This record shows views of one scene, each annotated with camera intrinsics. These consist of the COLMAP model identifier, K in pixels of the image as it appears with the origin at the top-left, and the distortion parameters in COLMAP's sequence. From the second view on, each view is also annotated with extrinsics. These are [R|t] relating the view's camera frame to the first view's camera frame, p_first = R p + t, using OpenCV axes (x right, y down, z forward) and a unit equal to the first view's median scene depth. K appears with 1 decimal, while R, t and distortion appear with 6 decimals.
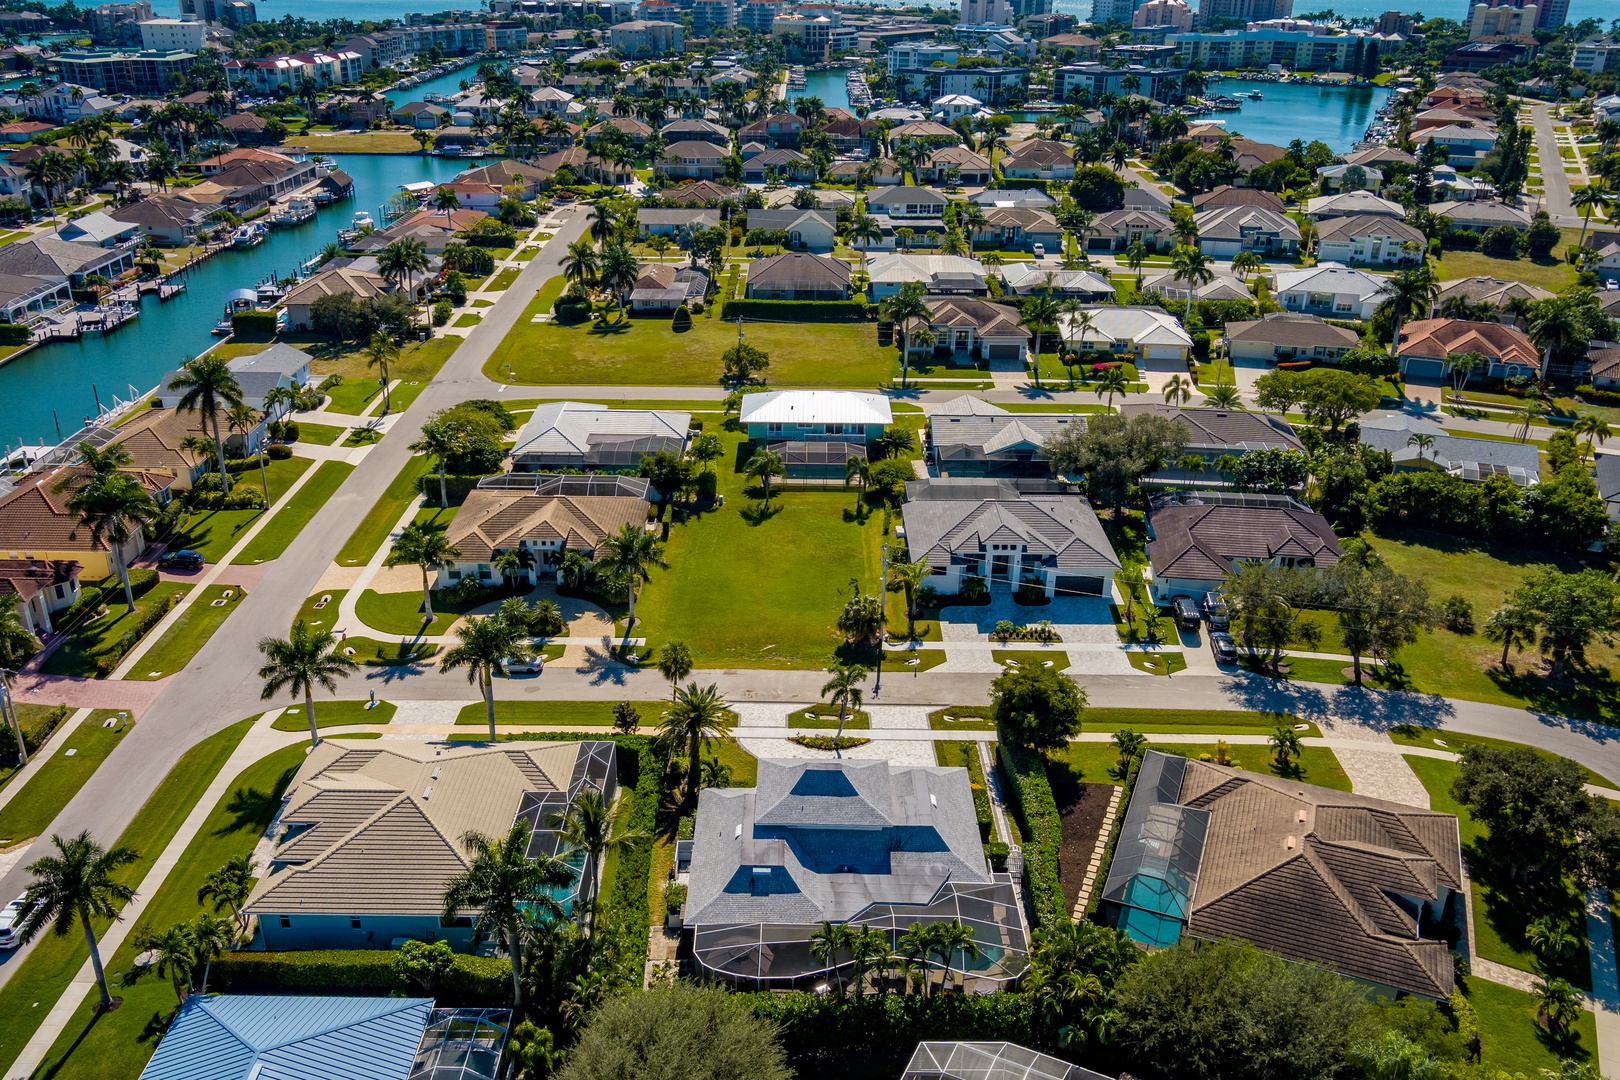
lens RADIAL K [[1337.0, 0, 777.6], [0, 1337.0, 543.1], [0, 0, 1]] dist [0.024479, -0.015943]
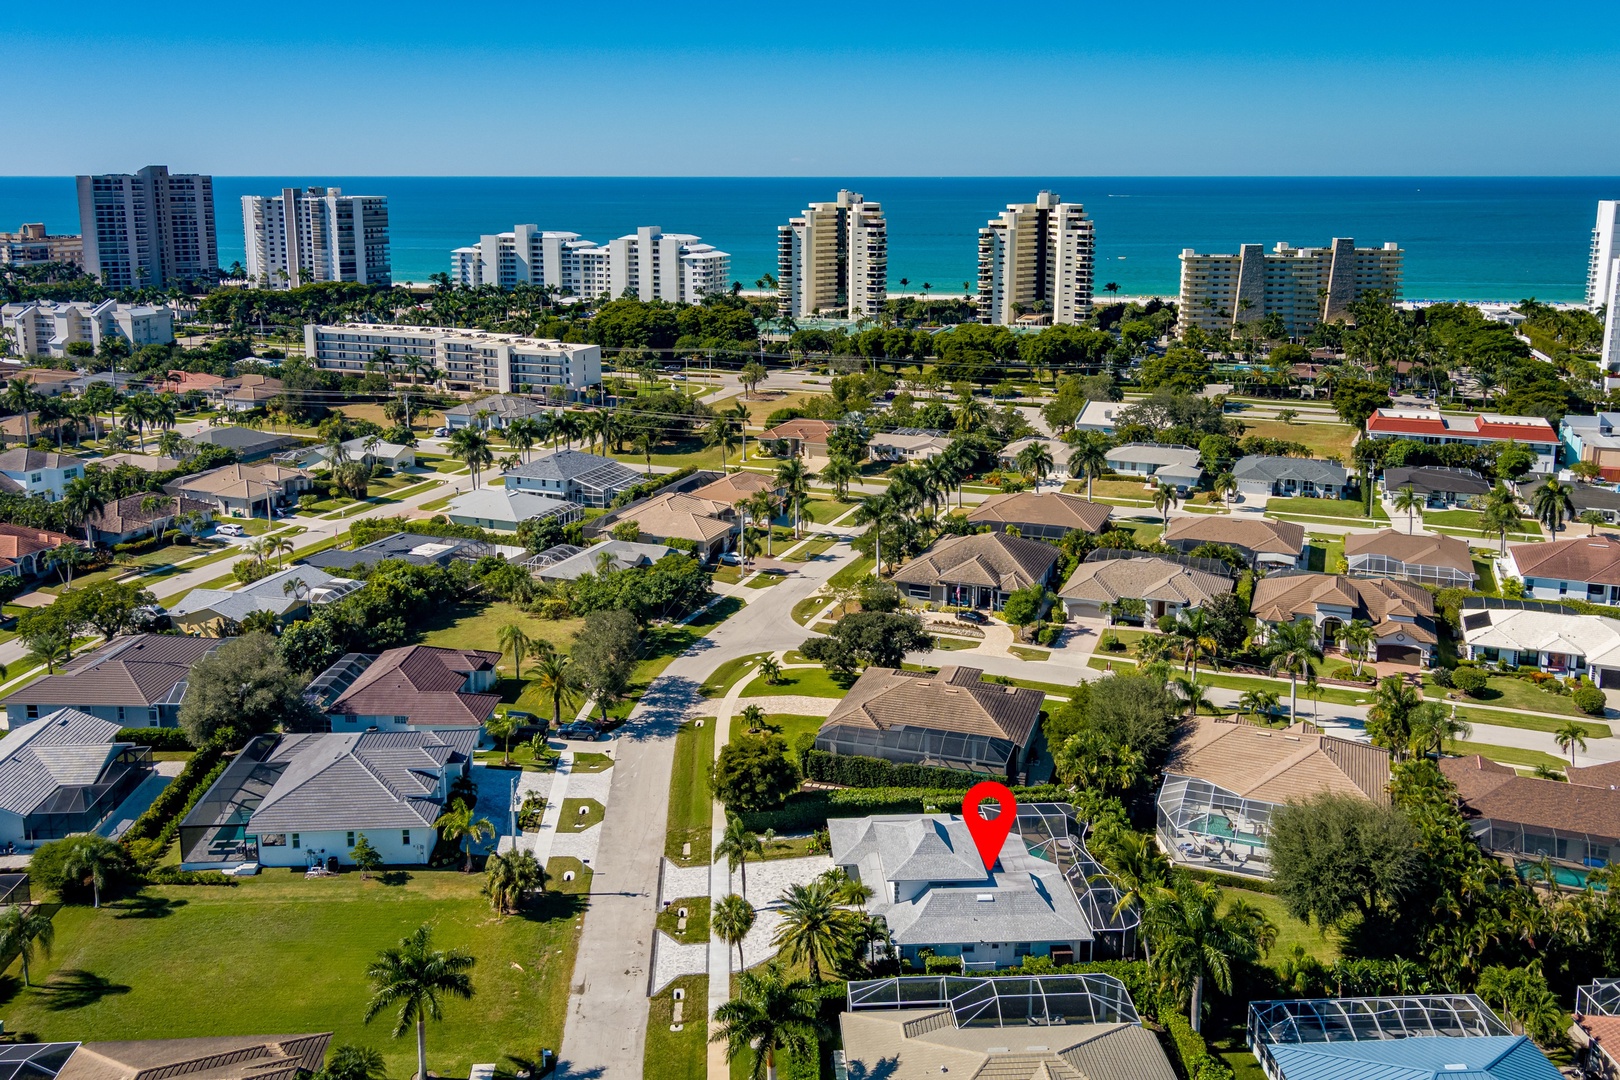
lens RADIAL K [[1364.0, 0, 811.0], [0, 1364.0, 436.0], [0, 0, 1]] dist [0.040899, -0.064754]
pose [[-0.079139, -0.195887, 0.977428, -0.504287], [0.407665, 0.888406, 0.211054, -0.203026], [-0.909696, 0.415166, 0.009549, 0.459738]]
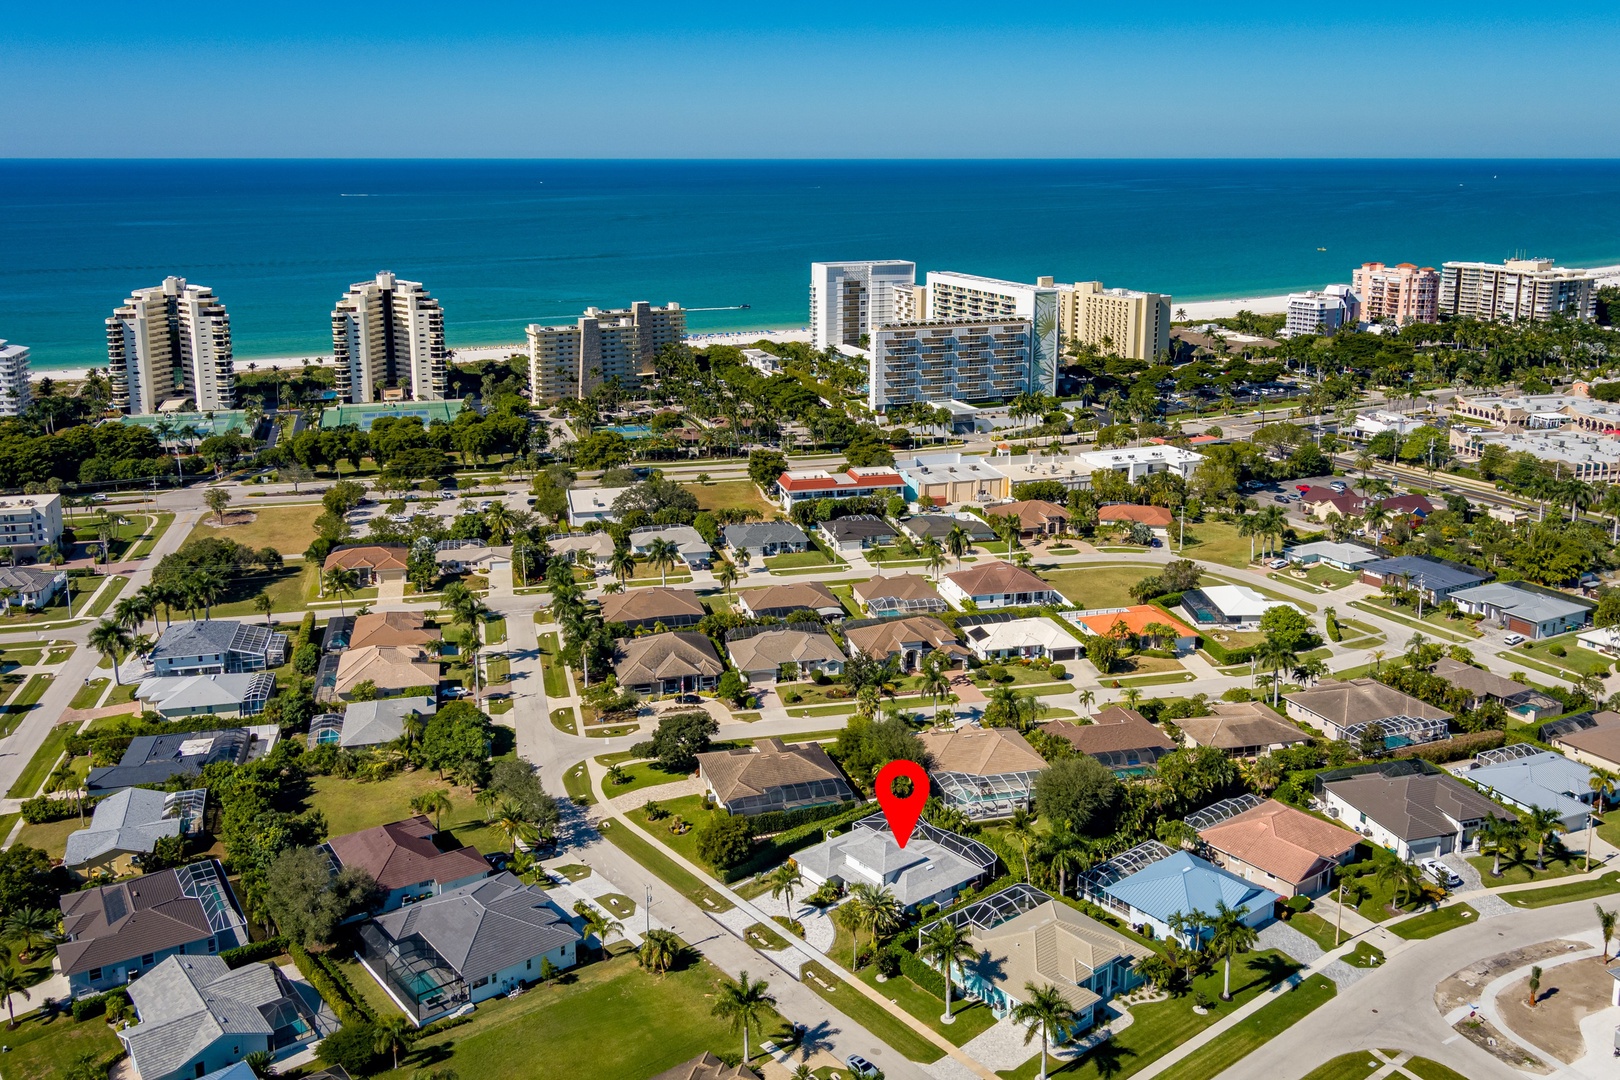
lens RADIAL K [[1392.1, 0, 812.5], [0, 1392.1, 455.0], [0, 0, 1]] dist [0.047703, -0.089021]
pose [[-0.643157, -0.168814, 0.746895, -0.646416], [0.309003, 0.835234, 0.454865, -0.612541], [-0.700619, 0.523342, -0.485022, 0.861260]]
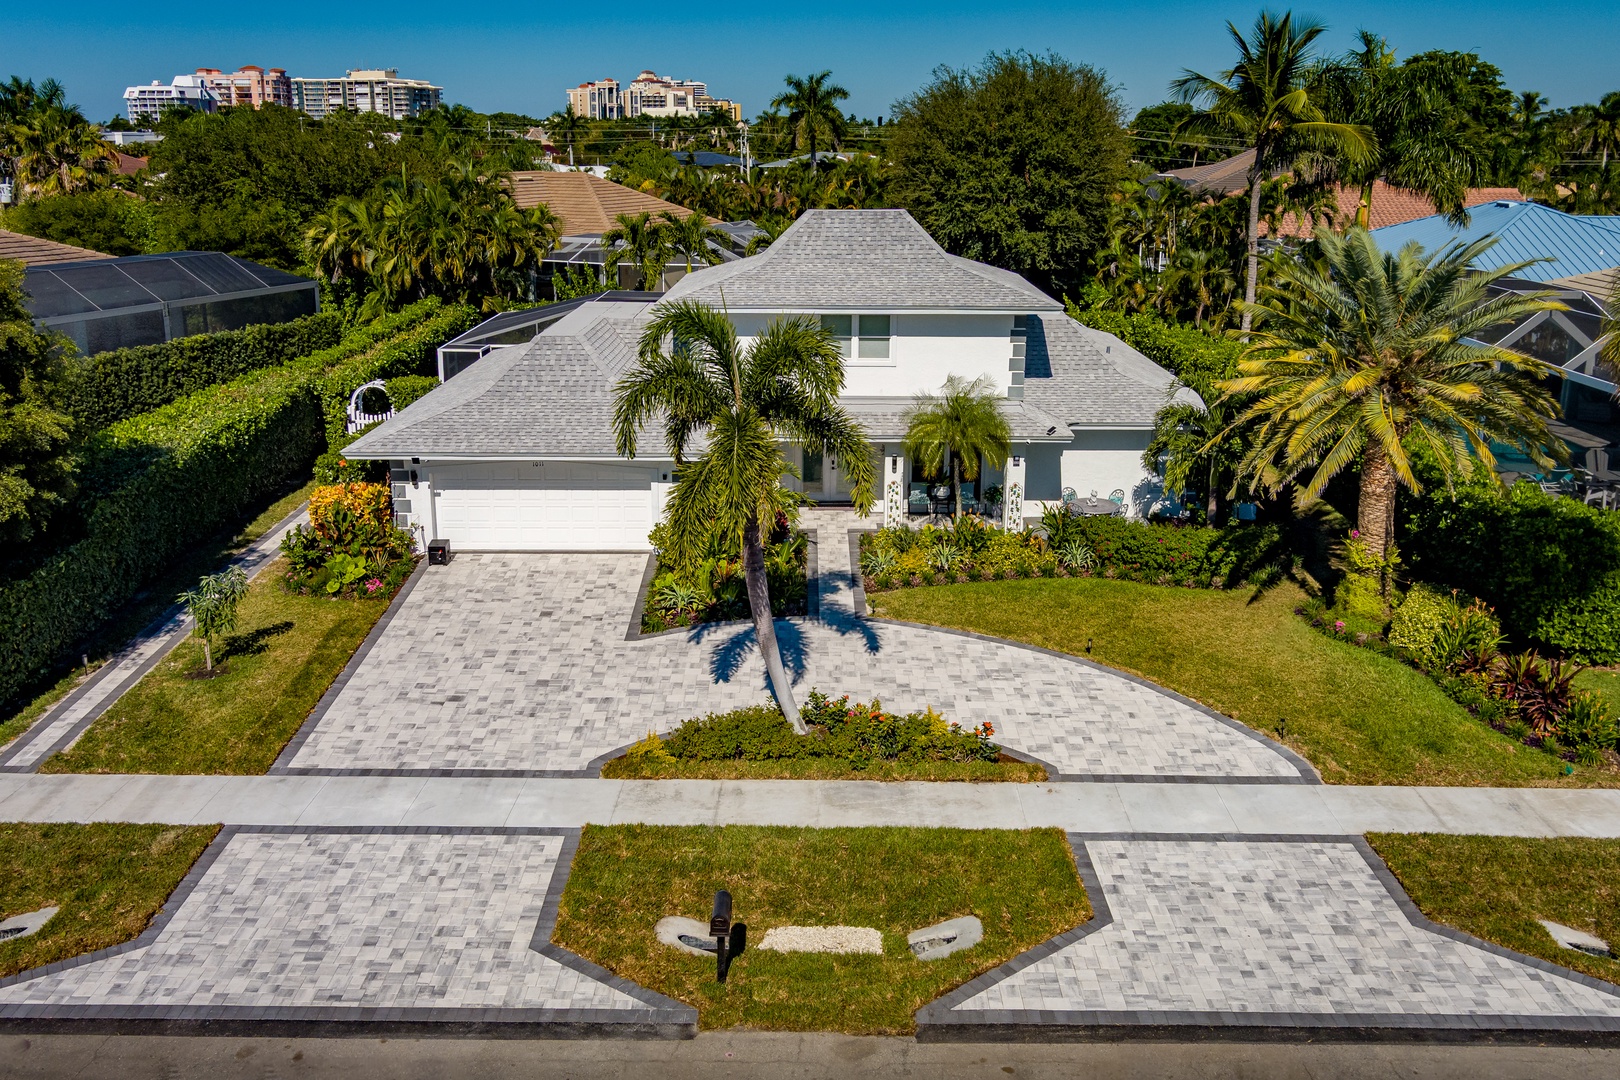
lens RADIAL K [[1358.7, 0, 808.3], [0, 1358.7, 470.9], [0, 0, 1]] dist [0.029999, -0.044882]
pose [[-0.999933, -0.008394, -0.007977, 0.024706], [-0.011531, 0.785214, 0.619117, -0.003020], [0.001067, 0.619167, -0.785258, 0.651958]]
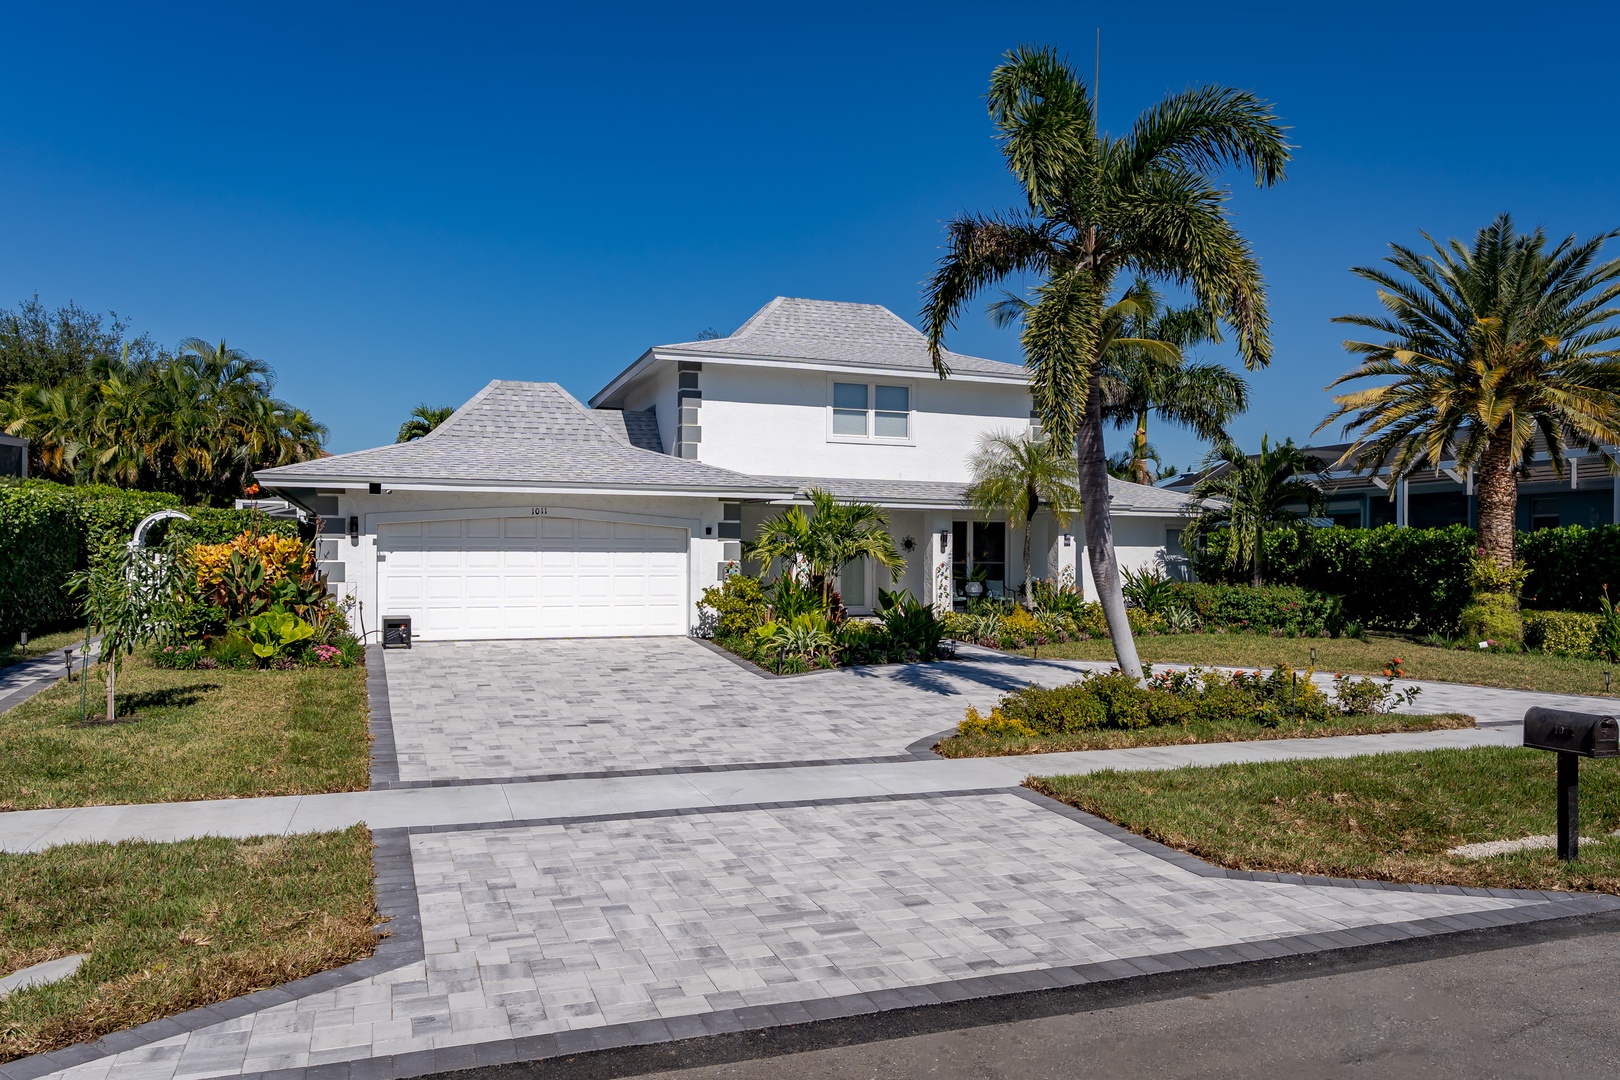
lens RADIAL K [[1241.1, 0, 889.7], [0, 1241.1, 573.1], [0, 0, 1]] dist [-0.007396, 0.006644]
pose [[-0.919200, -0.009620, -0.393675, 0.068118], [-0.173246, 0.907636, 0.382338, 0.052906], [0.353635, 0.419648, -0.835965, 0.628468]]
